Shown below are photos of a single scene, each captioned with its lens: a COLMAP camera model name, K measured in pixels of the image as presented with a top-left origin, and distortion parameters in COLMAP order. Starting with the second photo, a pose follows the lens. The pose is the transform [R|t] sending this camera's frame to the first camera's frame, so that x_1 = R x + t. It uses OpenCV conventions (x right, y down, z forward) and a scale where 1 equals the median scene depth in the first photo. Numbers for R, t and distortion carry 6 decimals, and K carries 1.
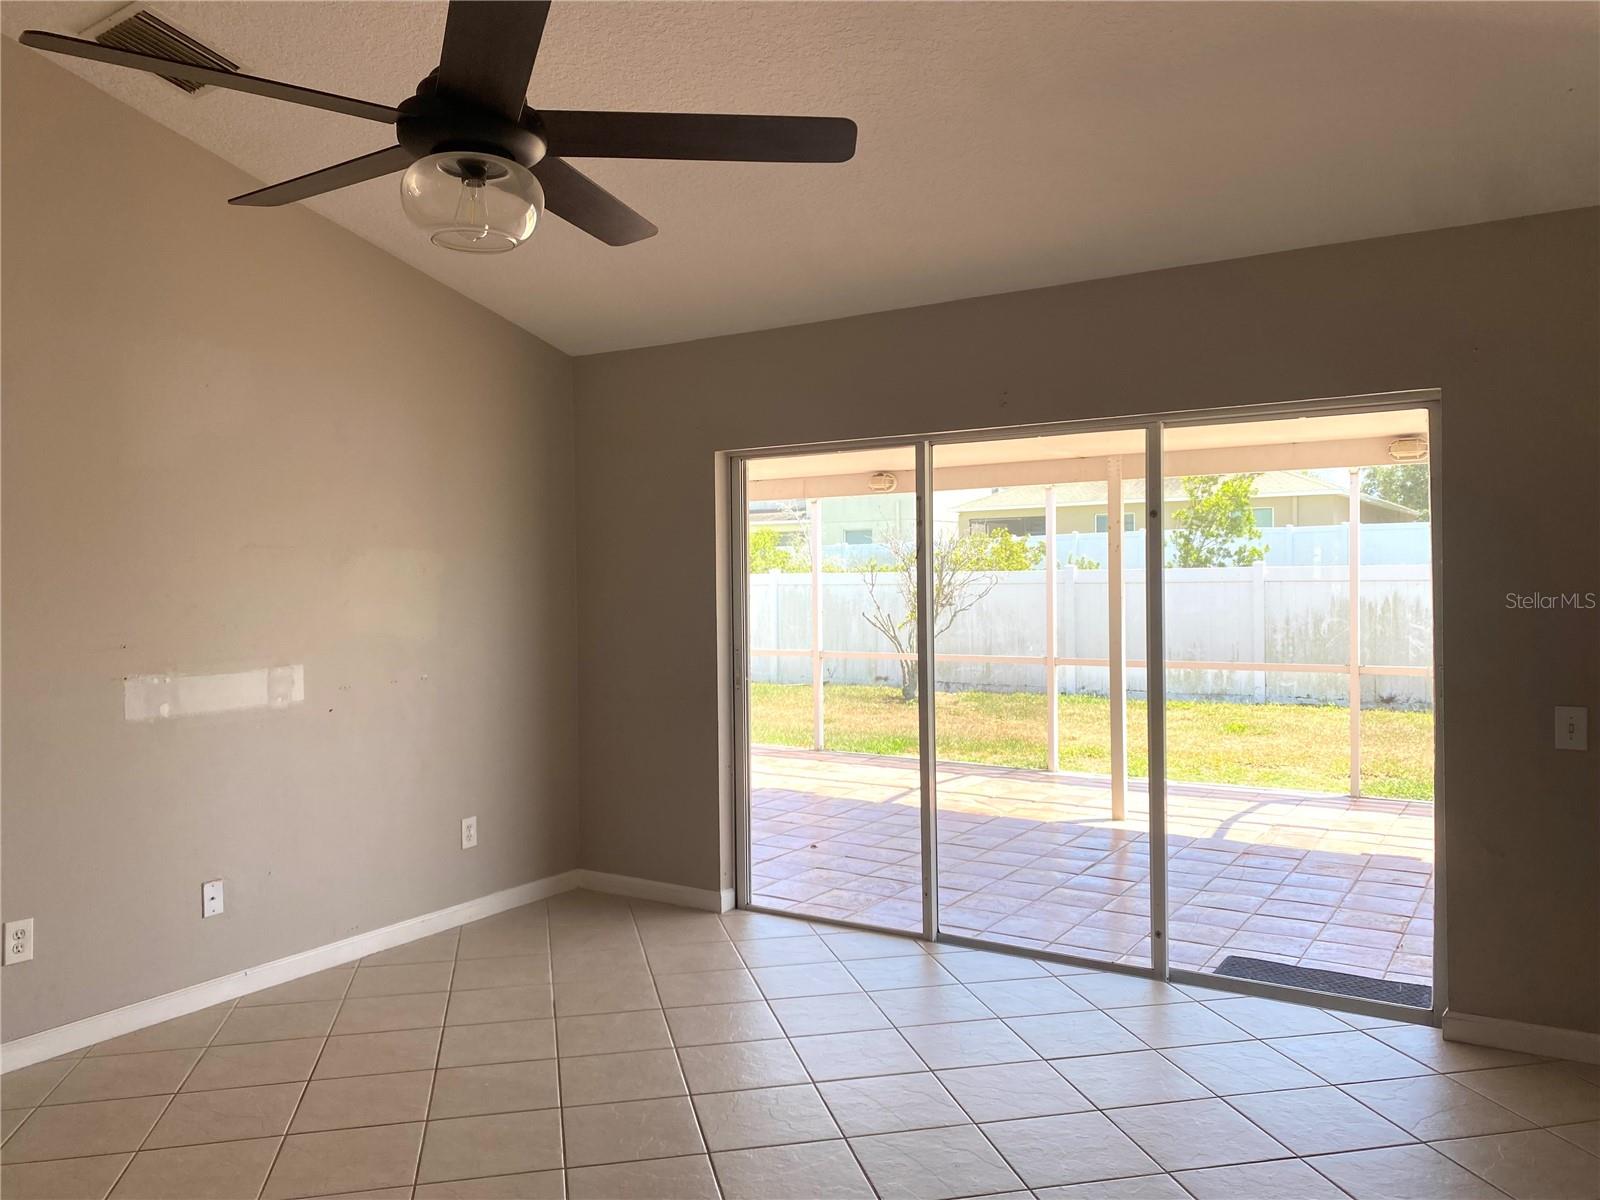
lens RADIAL K [[1234.5, 0, 786.2], [0, 1234.5, 598.3], [0, 0, 1]] dist [0.056119, -0.081965]
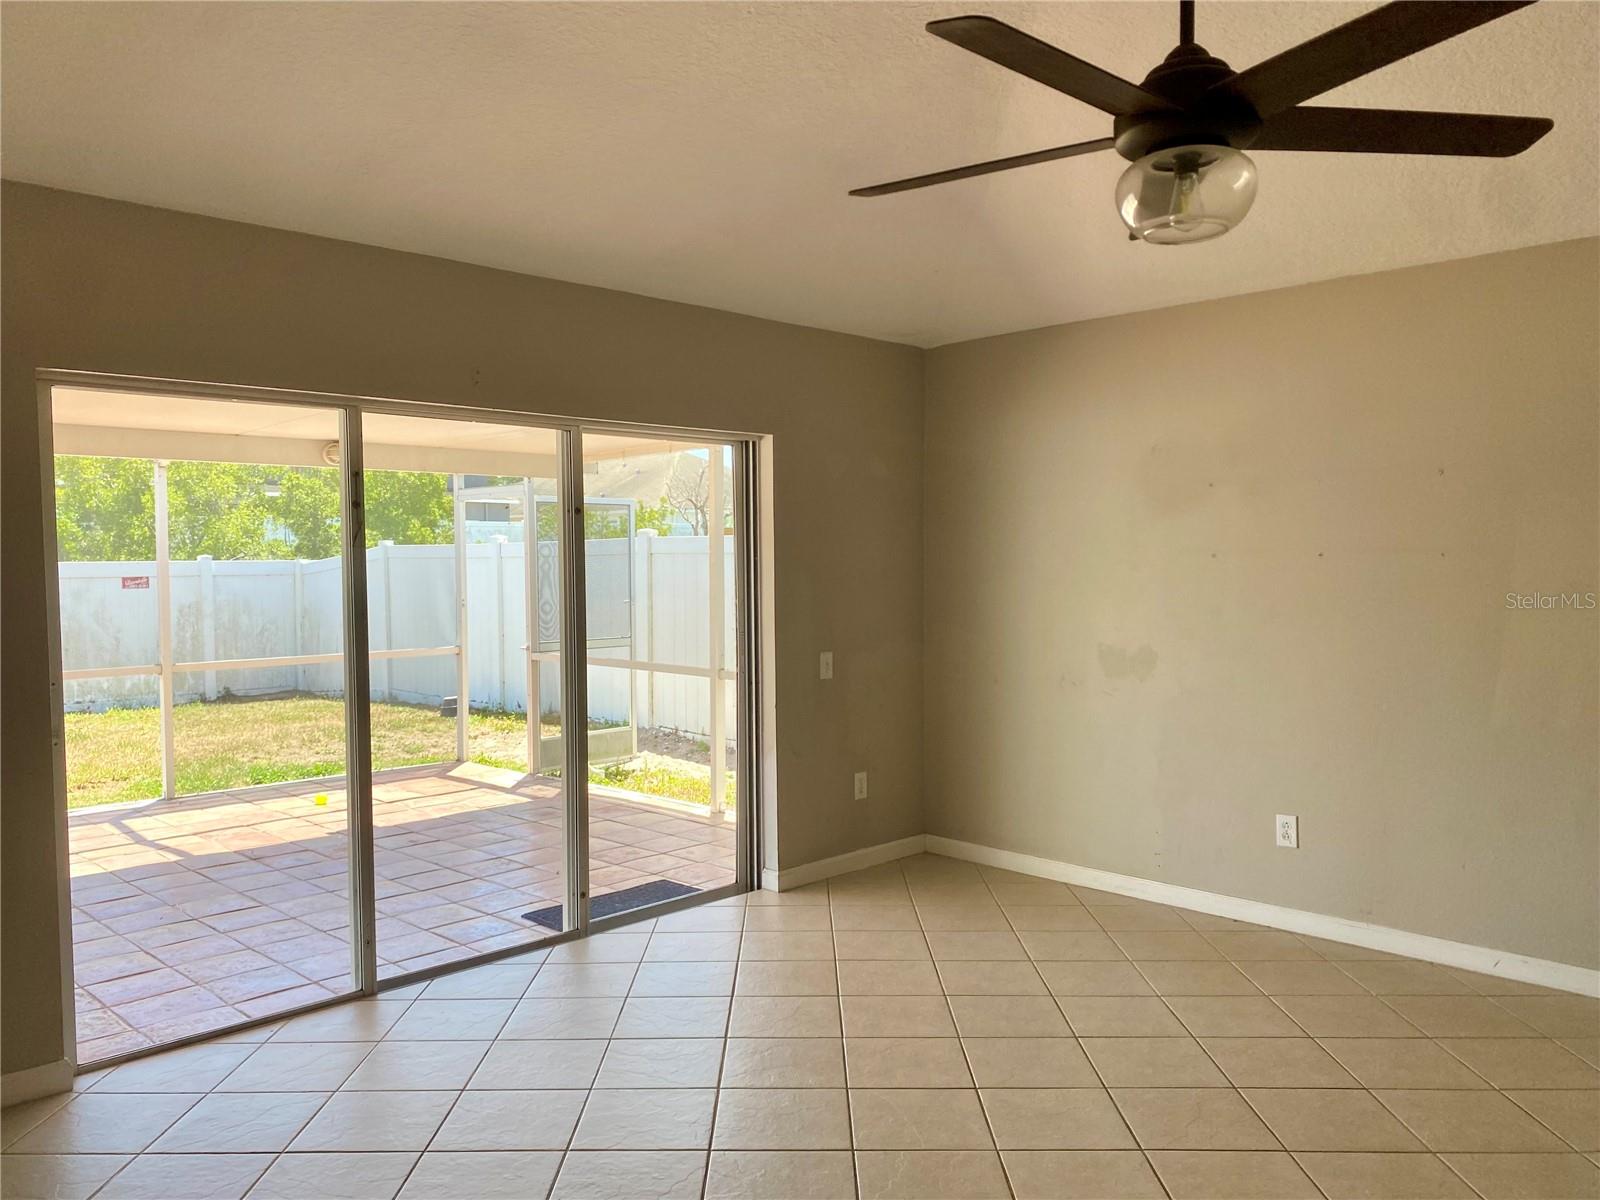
lens RADIAL K [[1234.5, 0, 799.0], [0, 1234.5, 603.9], [0, 0, 1]] dist [0.056119, -0.081965]
pose [[0.193630, -0.020264, 0.980865, -0.363456], [0.020483, 0.999652, 0.016609, 0.000438], [-0.980861, 0.016875, 0.193978, 0.298772]]
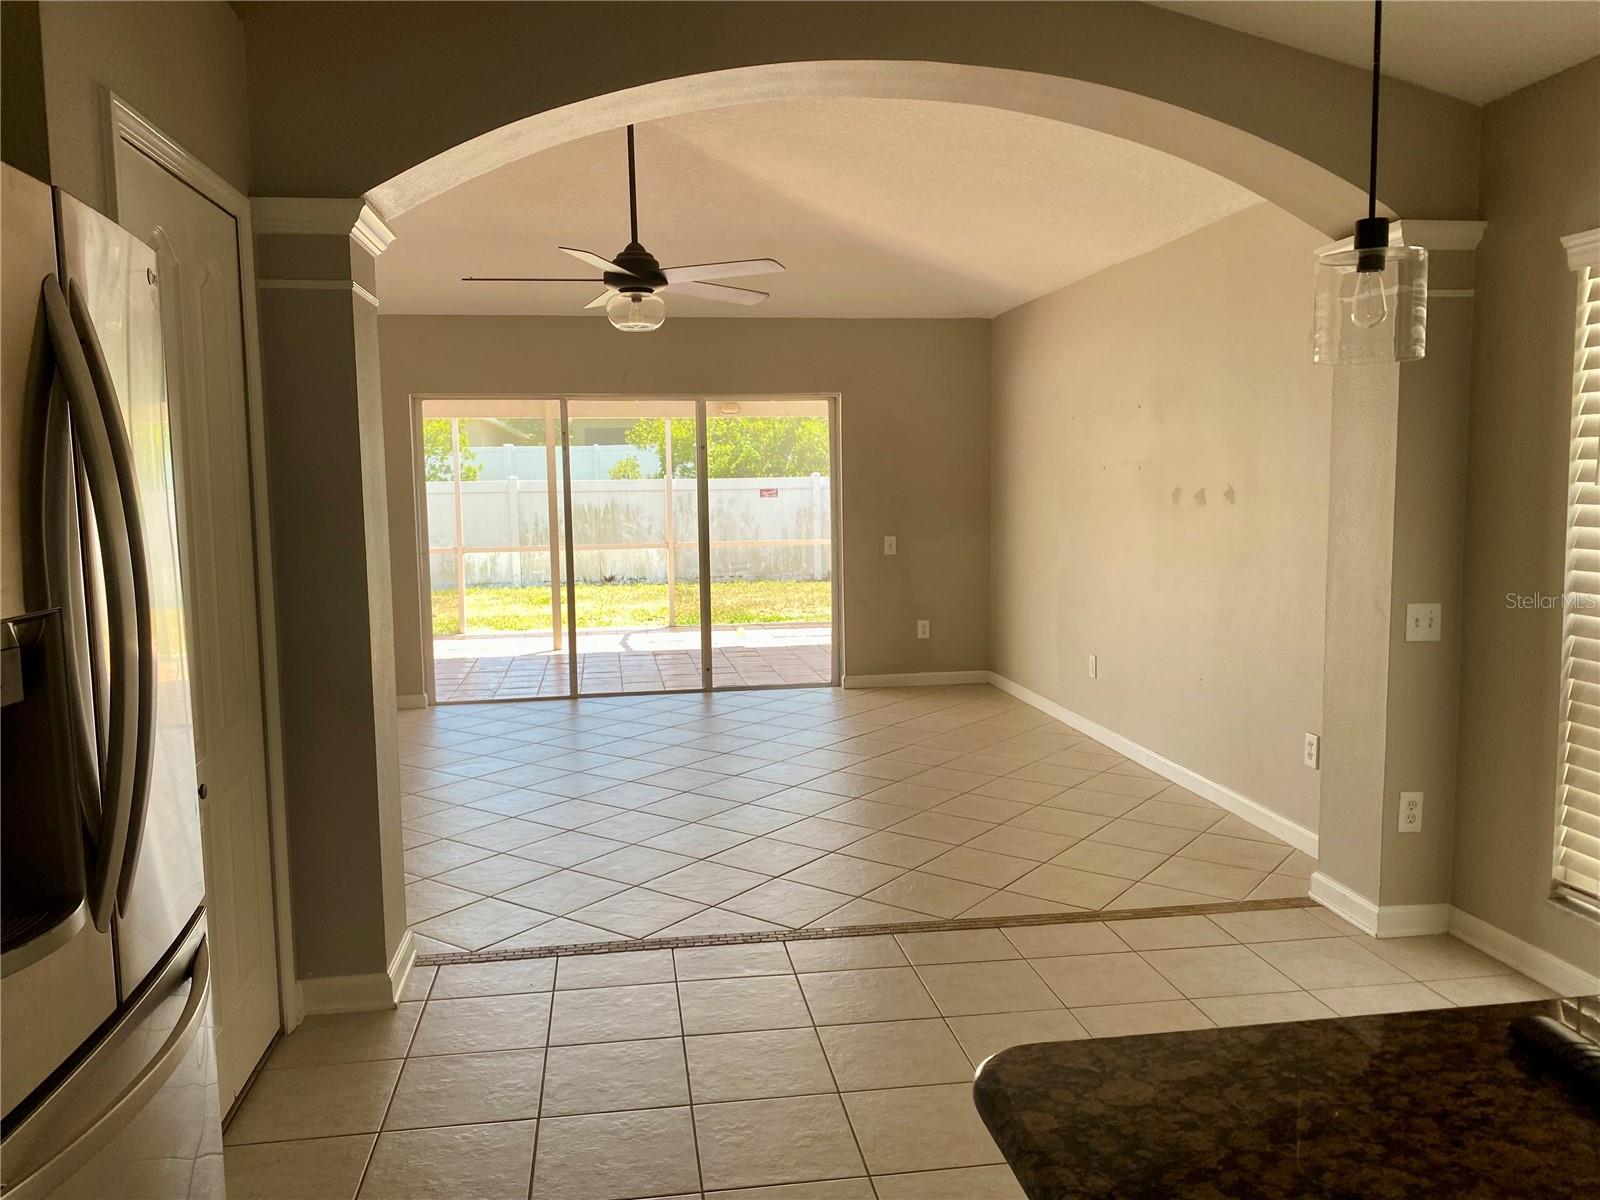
lens RADIAL K [[1234.5, 0, 804.0], [0, 1234.5, 607.2], [0, 0, 1]] dist [0.056119, -0.081965]
pose [[0.737068, -0.064675, 0.672717, -0.430160], [0.016492, 0.996835, 0.077765, 0.014812], [-0.675617, -0.046224, 0.735802, -0.244293]]
